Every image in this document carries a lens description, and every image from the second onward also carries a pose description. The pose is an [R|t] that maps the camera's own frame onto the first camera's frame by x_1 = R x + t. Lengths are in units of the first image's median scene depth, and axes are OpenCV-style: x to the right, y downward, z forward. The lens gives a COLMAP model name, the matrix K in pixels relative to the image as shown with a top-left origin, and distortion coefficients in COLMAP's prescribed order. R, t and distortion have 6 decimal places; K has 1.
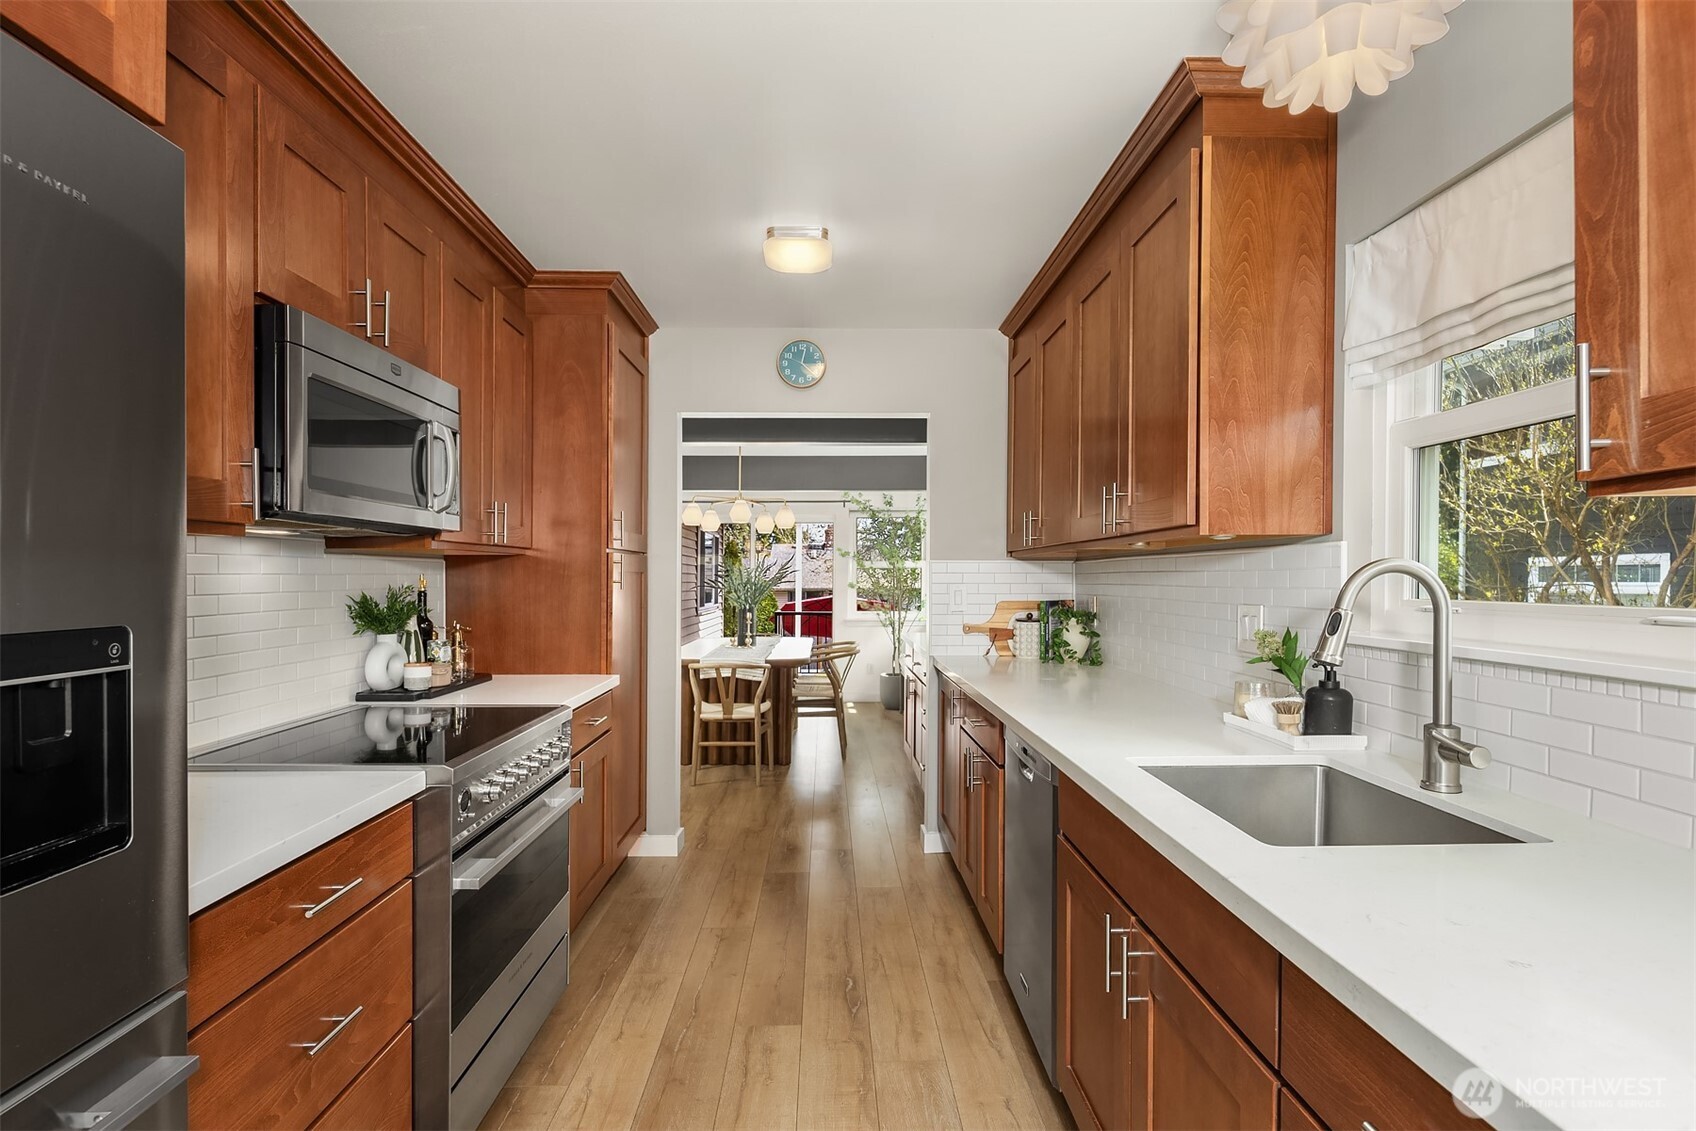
lens RADIAL K [[834.5, 0, 849.5], [0, 834.5, 587.4], [0, 0, 1]] dist [-0.002994, -0.000626]
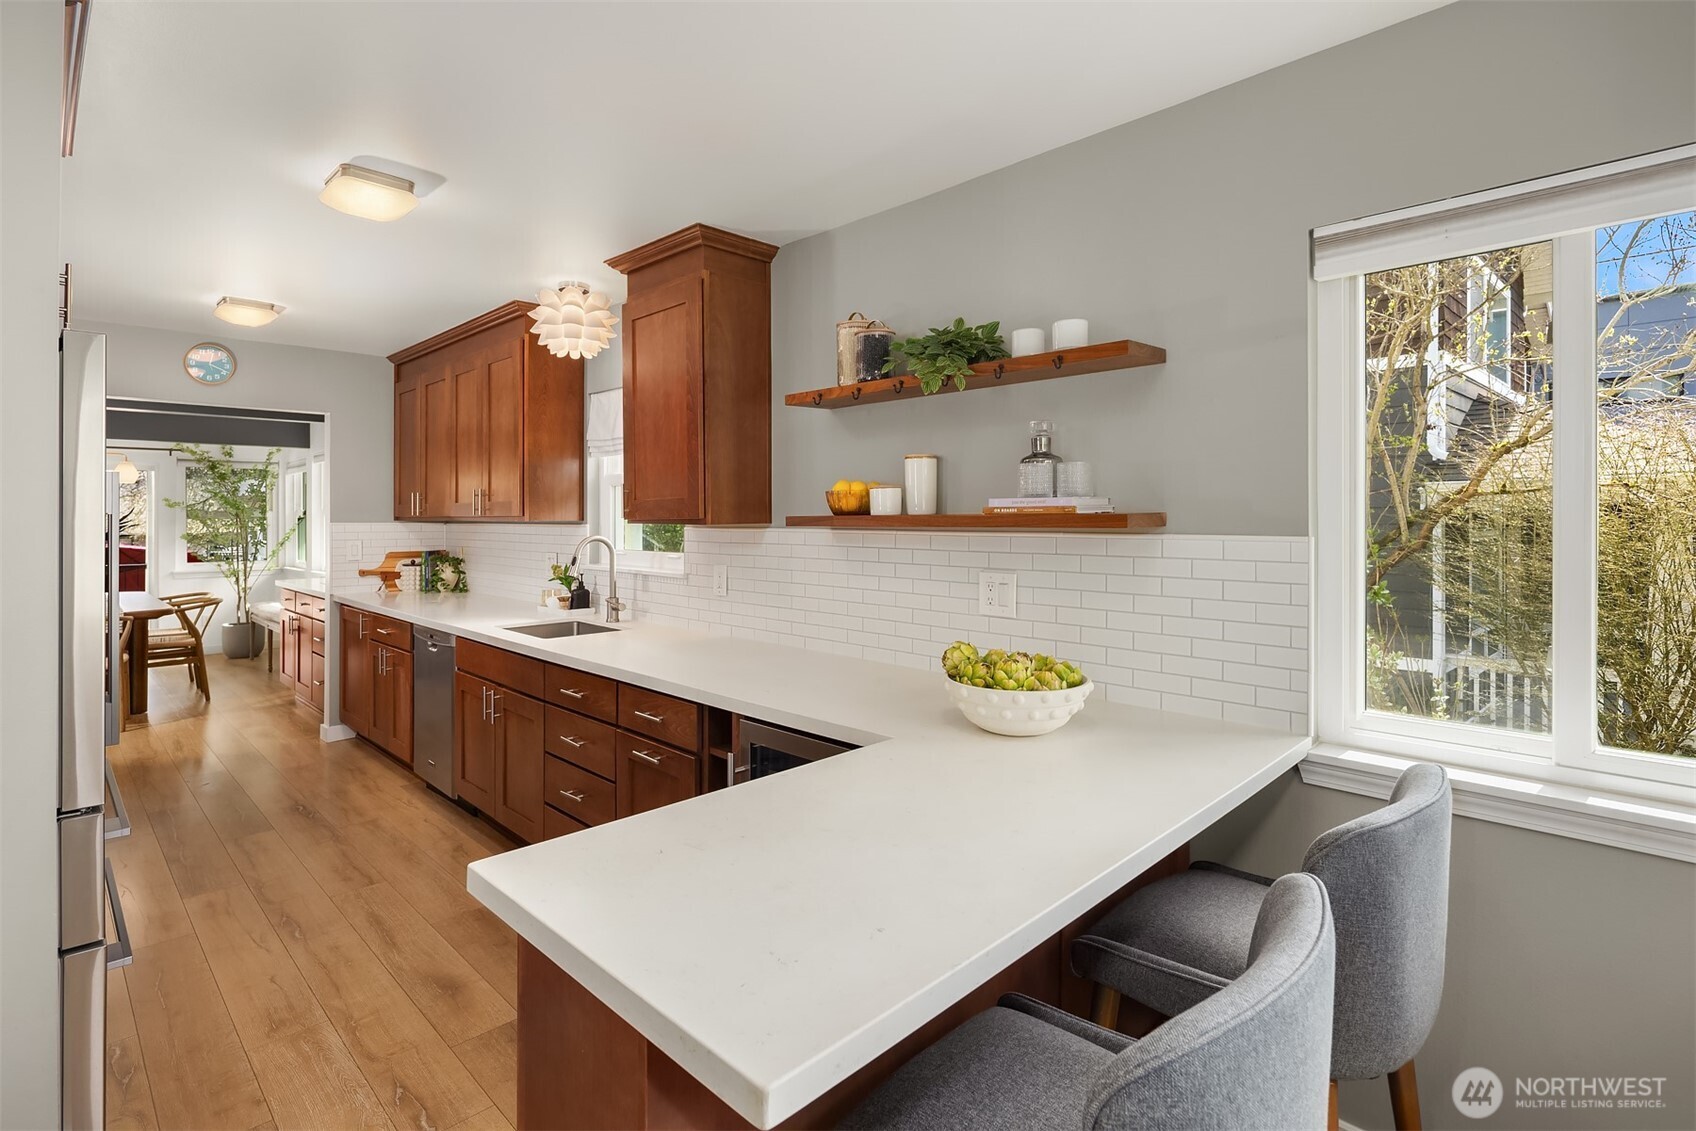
lens RADIAL K [[810.7, 0, 848.2], [0, 810.7, 523.4], [0, 0, 1]] dist [-0.001443, -0.000381]
pose [[0.724975, -0.004568, 0.688760, -0.204256], [0.008035, 0.999966, -0.001826, -0.024227], [-0.688729, 0.006858, 0.724987, -0.538838]]
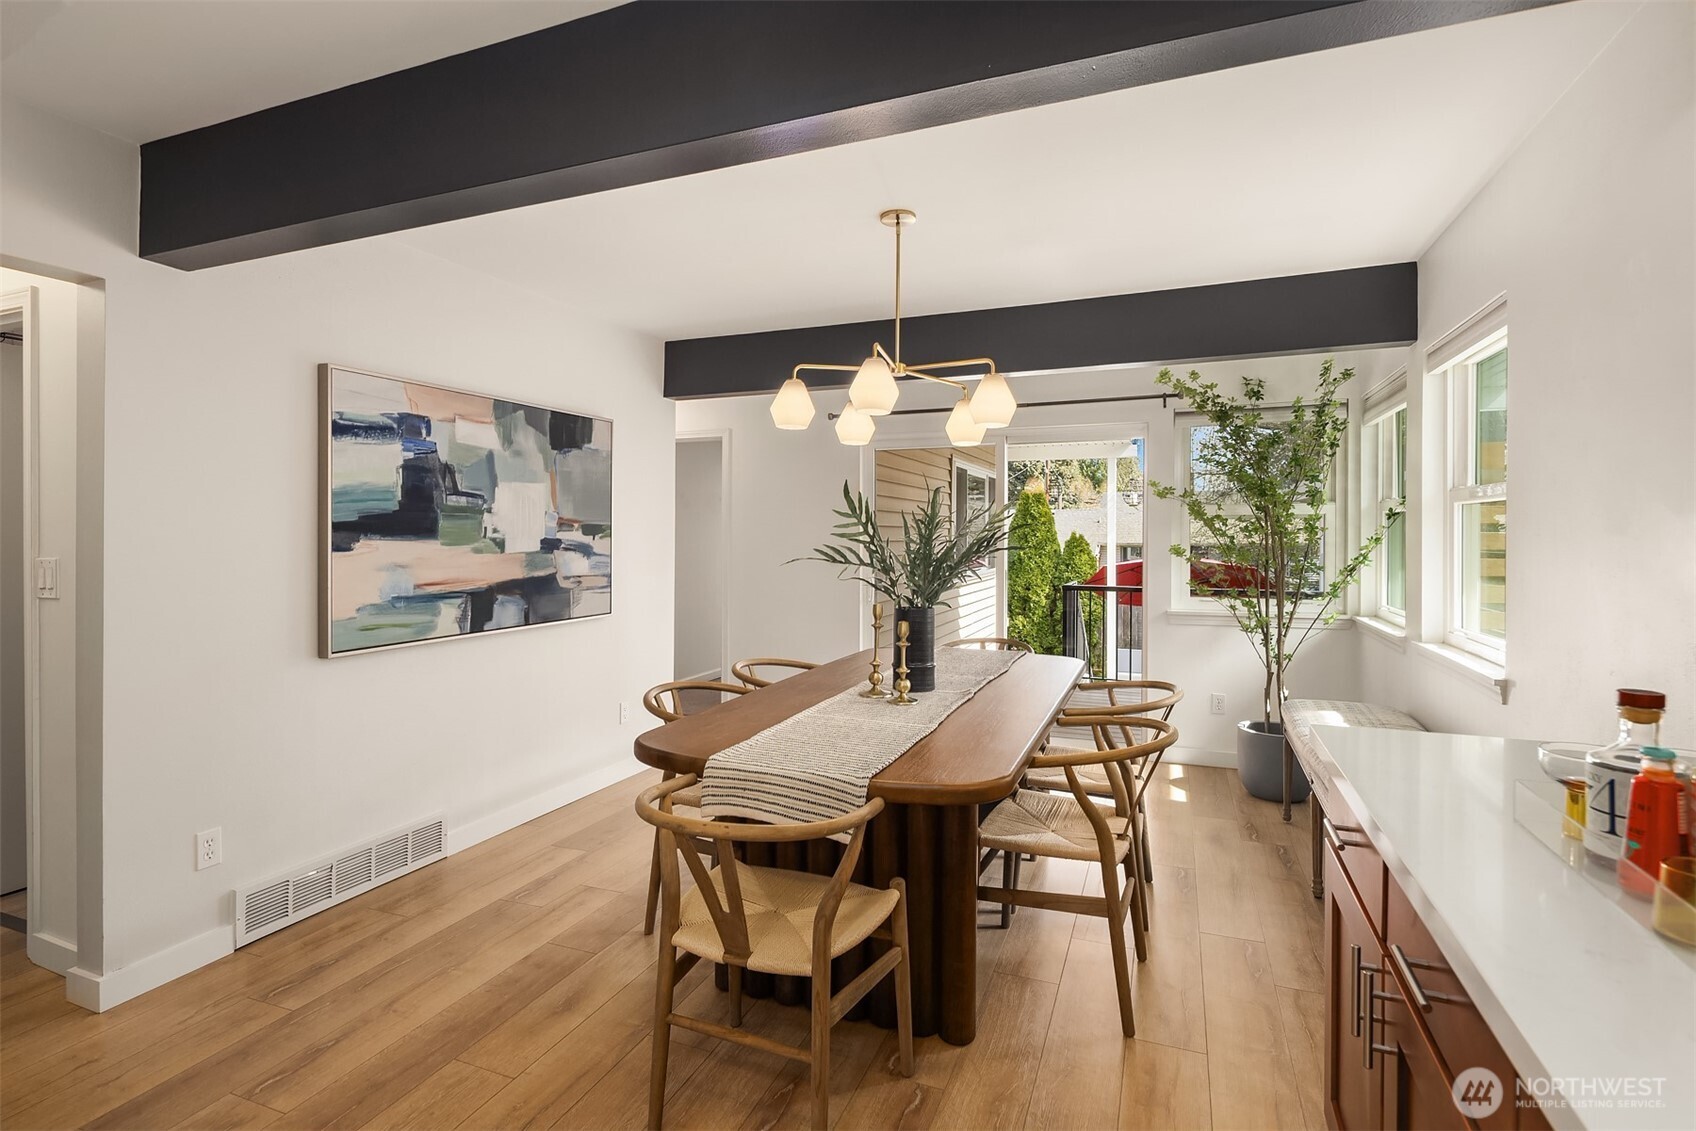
lens RADIAL K [[816.2, 0, 848.5], [0, 816.2, 546.7], [0, 0, 1]] dist [0.000691, -0.000083]
pose [[0.918958, 0.000567, -0.394355, 0.035151], [-0.002296, 0.999990, -0.003914, -0.004198], [0.394349, 0.004503, 0.918950, 1.034698]]
